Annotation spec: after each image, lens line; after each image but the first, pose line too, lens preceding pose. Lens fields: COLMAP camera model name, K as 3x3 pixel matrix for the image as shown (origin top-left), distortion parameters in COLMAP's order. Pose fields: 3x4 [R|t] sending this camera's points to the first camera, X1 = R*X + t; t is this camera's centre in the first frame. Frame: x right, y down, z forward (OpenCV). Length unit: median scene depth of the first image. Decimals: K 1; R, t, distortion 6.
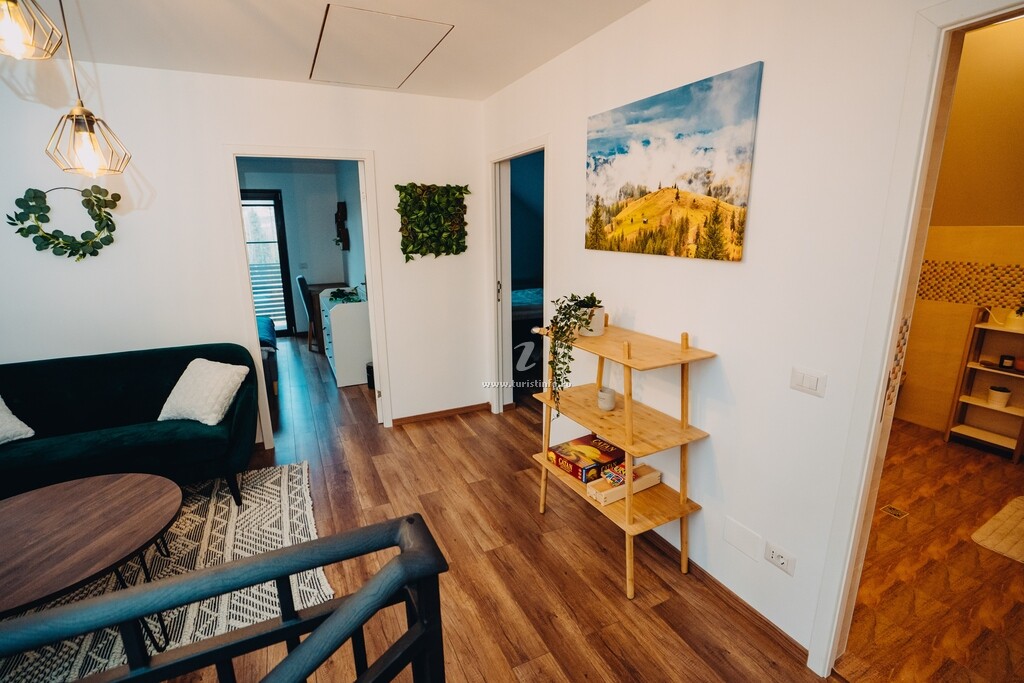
lens RADIAL K [[475.9, 0, 511.6], [0, 475.9, 342.9], [0, 0, 1]] dist [-0.051966, 0.018200]
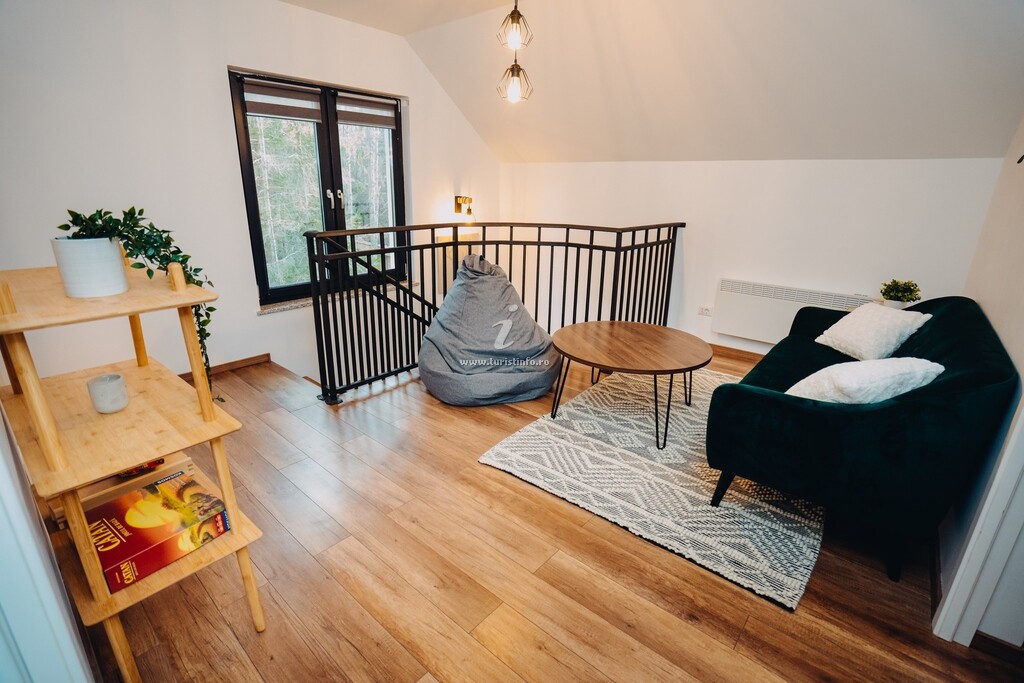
lens RADIAL K [[475.9, 0, 511.6], [0, 475.9, 342.9], [0, 0, 1]] dist [-0.051966, 0.018200]
pose [[-0.914485, 0.127738, -0.383927, -0.036528], [-0.097187, 0.851736, 0.514879, -0.229634], [0.392774, 0.508162, -0.766486, 1.325145]]
